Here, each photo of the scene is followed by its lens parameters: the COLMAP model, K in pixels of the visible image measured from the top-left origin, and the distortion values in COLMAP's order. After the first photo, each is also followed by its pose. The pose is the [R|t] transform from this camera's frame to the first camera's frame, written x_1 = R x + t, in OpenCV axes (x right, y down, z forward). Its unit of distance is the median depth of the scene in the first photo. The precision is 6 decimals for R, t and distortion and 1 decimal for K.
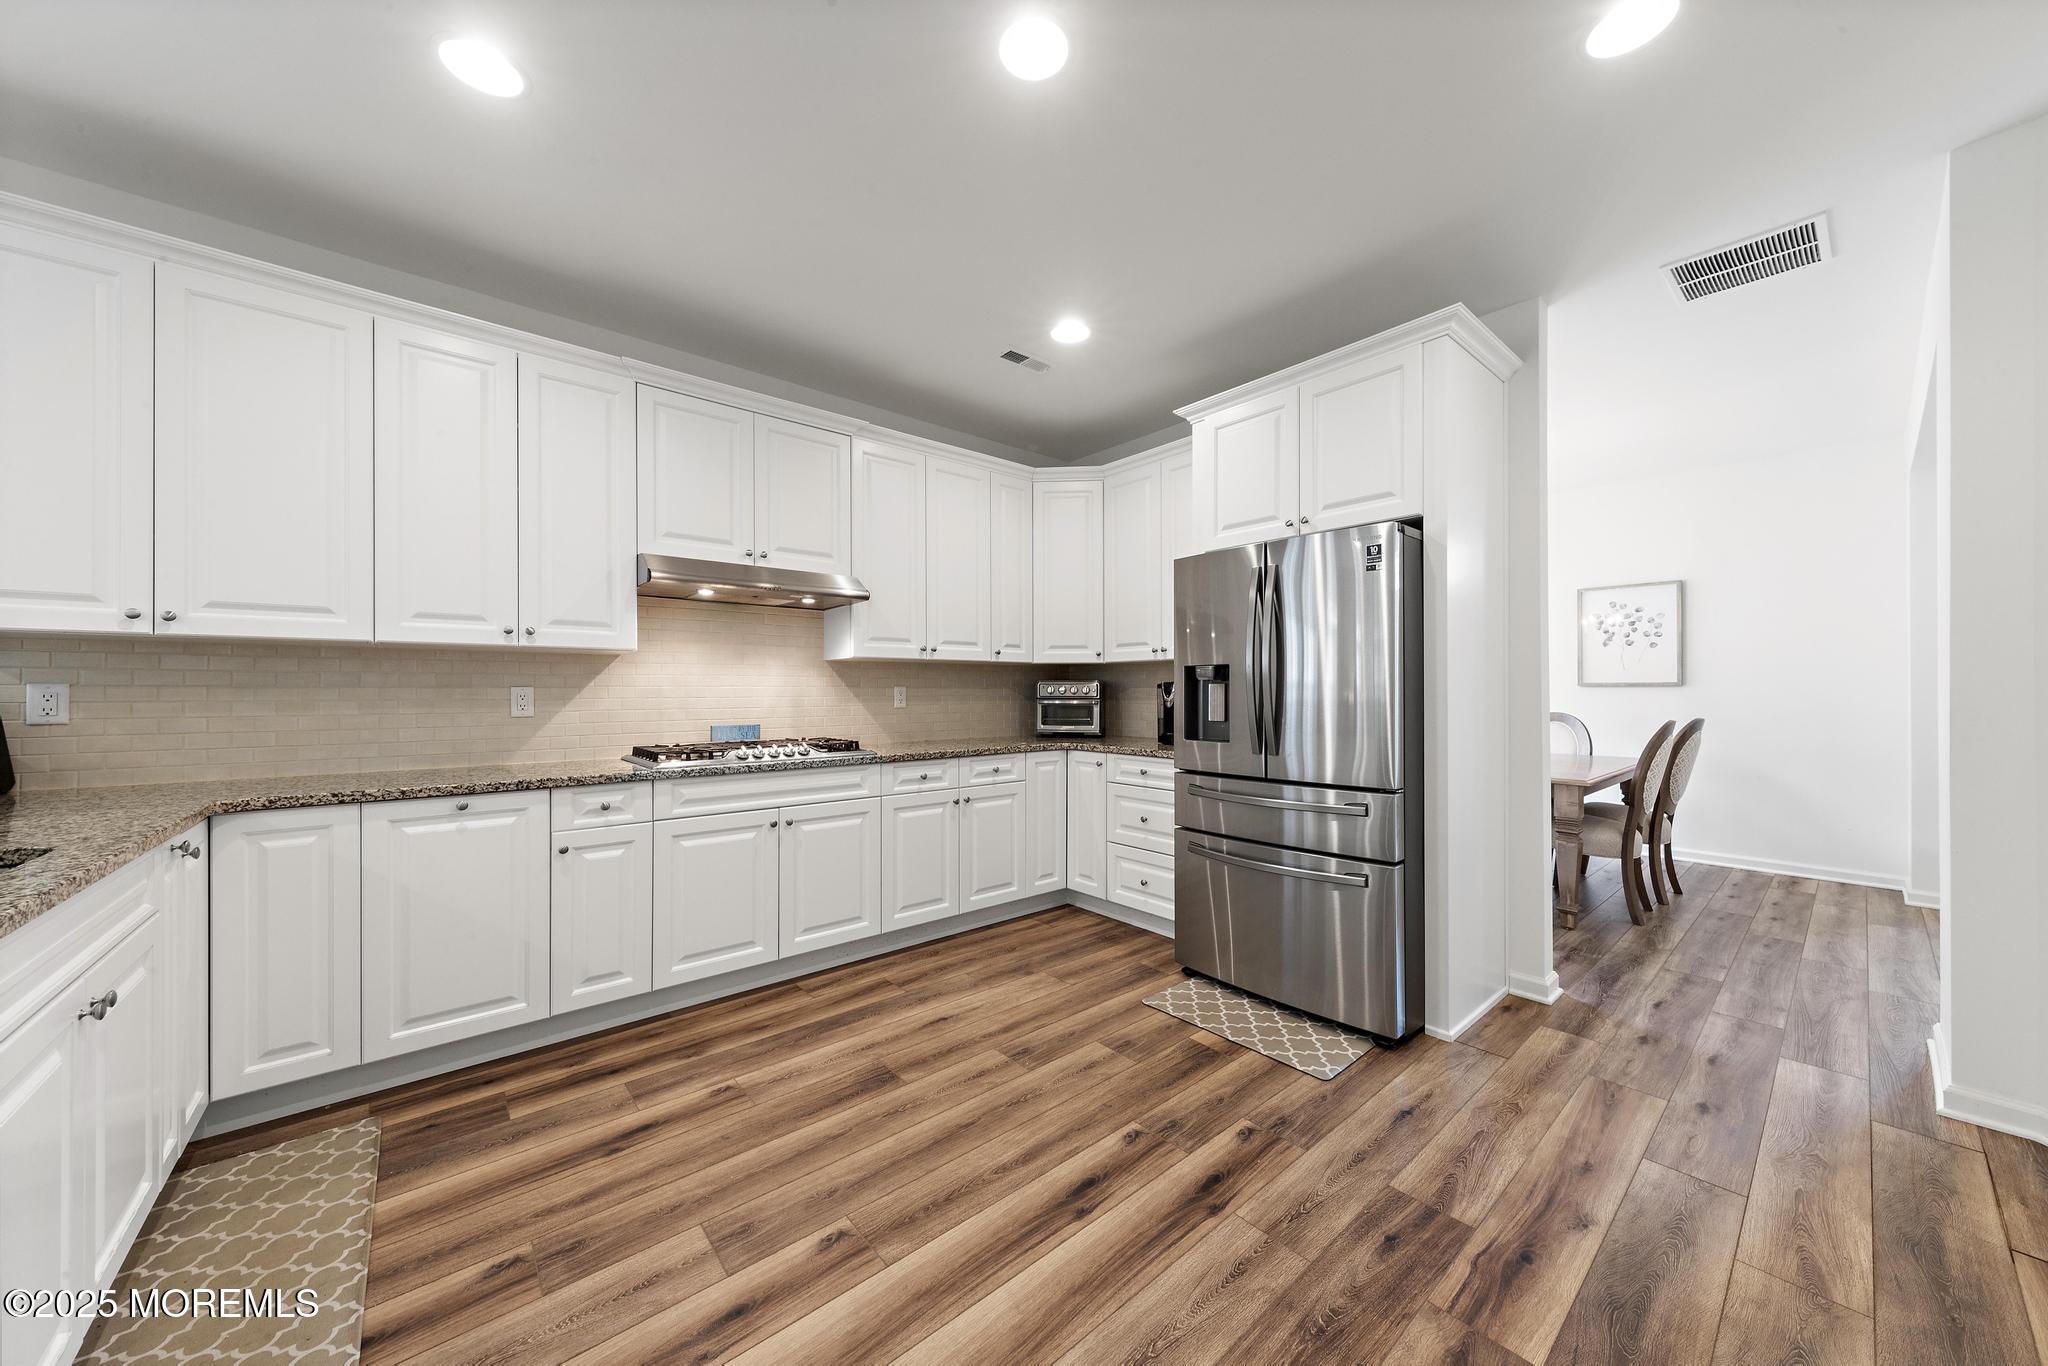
lens RADIAL K [[706.0, 0, 1030.5], [0, 706.0, 685.2], [0, 0, 1]] dist [0.000630, 0.000017]
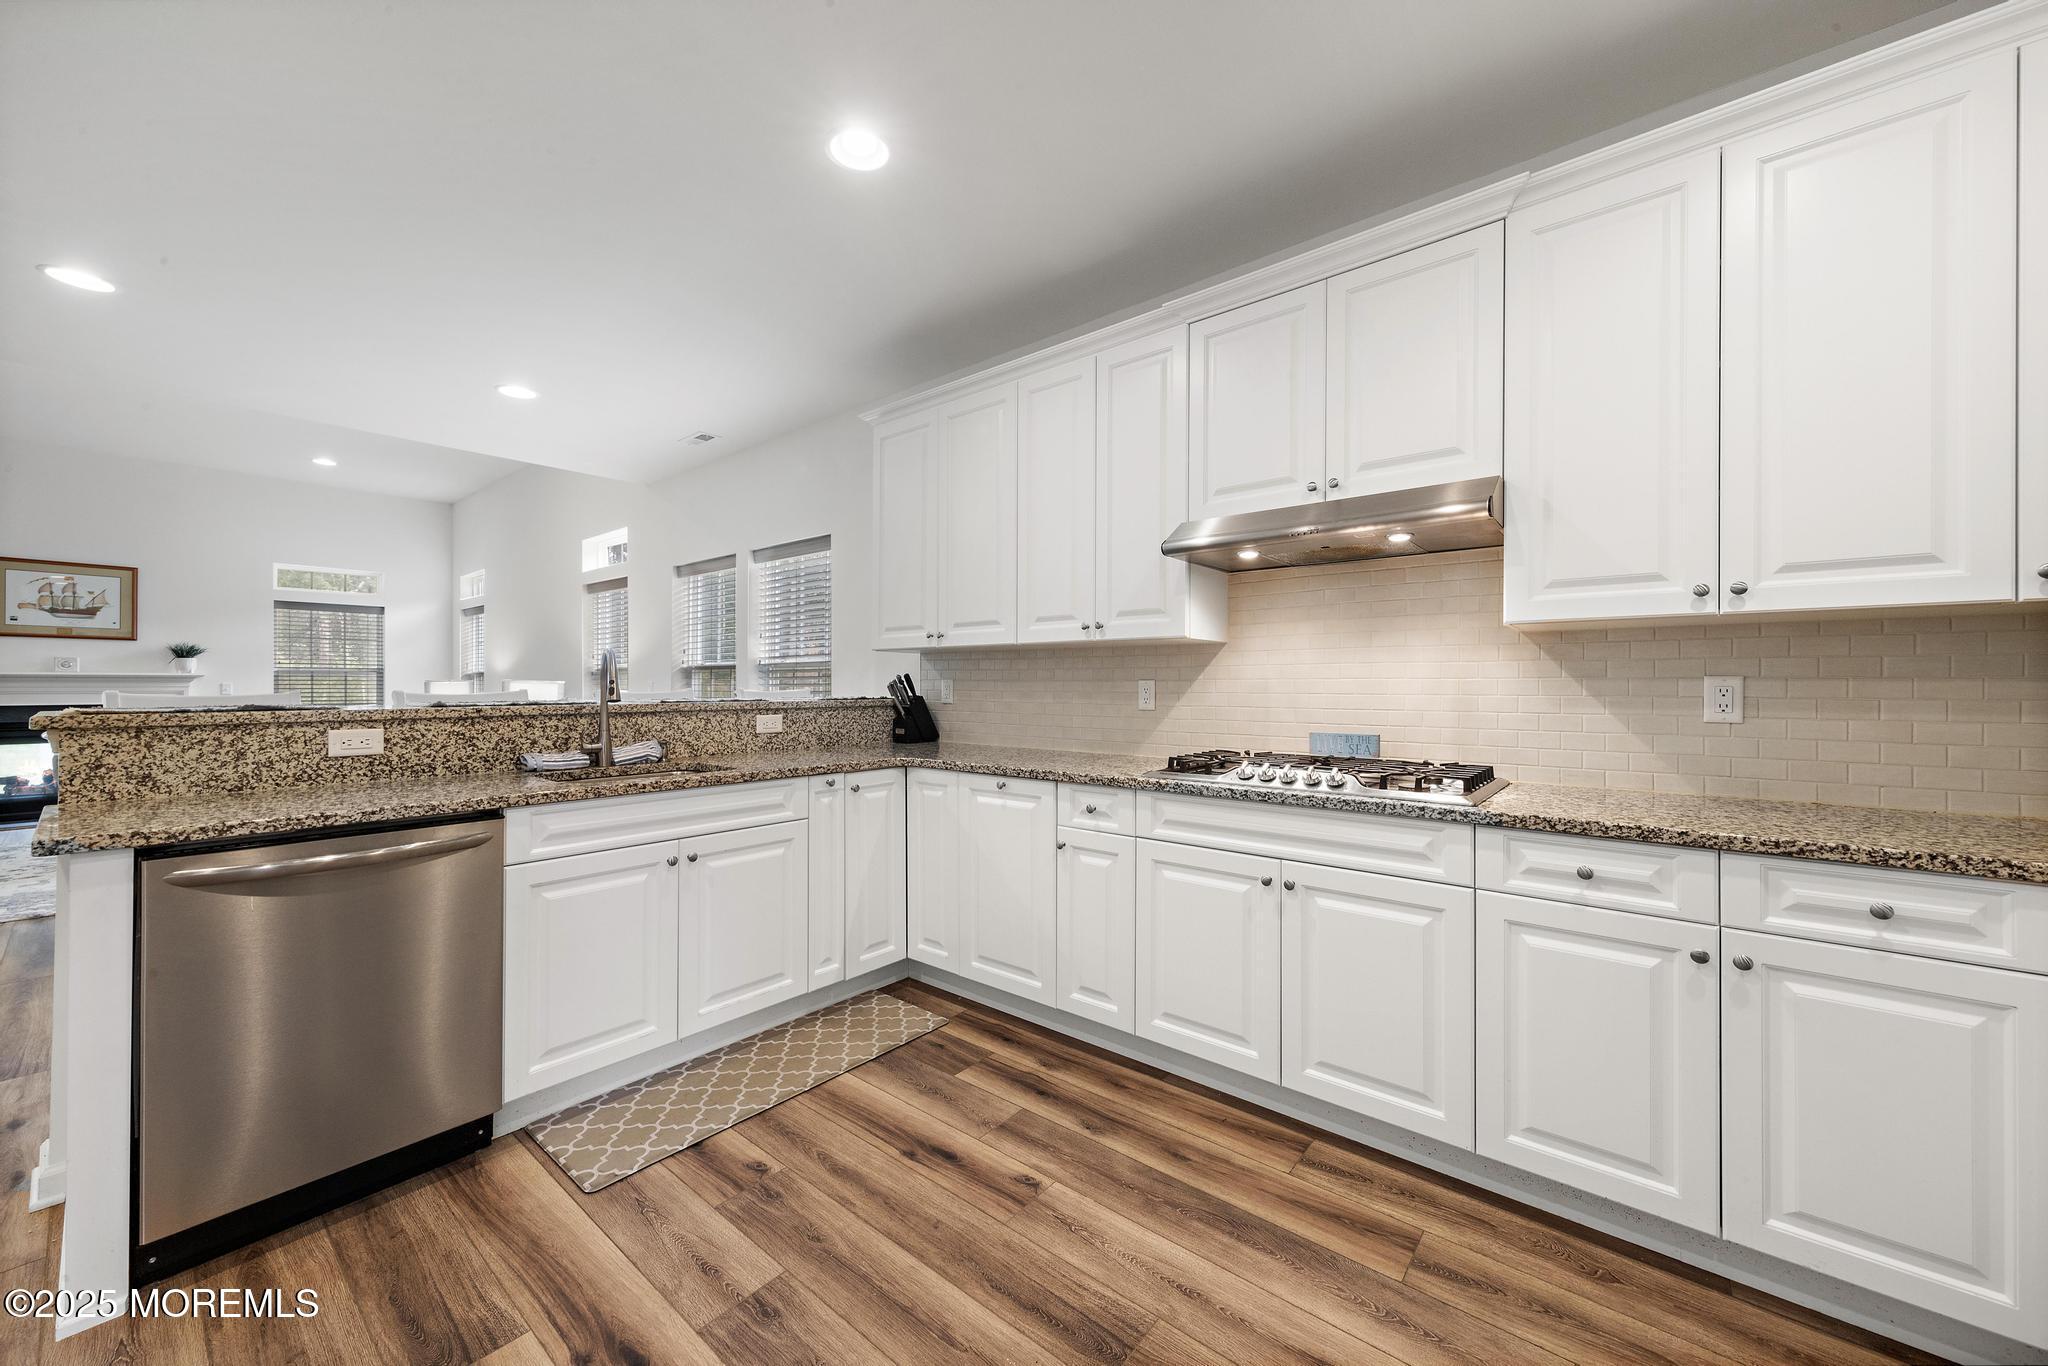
lens RADIAL K [[752.3, 0, 1009.6], [0, 752.3, 682.2], [0, 0, 1]] dist [0.007035, -0.000146]
pose [[0.179961, -0.001111, -0.983673, 0.351814], [0.005109, 0.999987, -0.000194, 0.005130], [0.983661, -0.004990, 0.179964, 0.722372]]
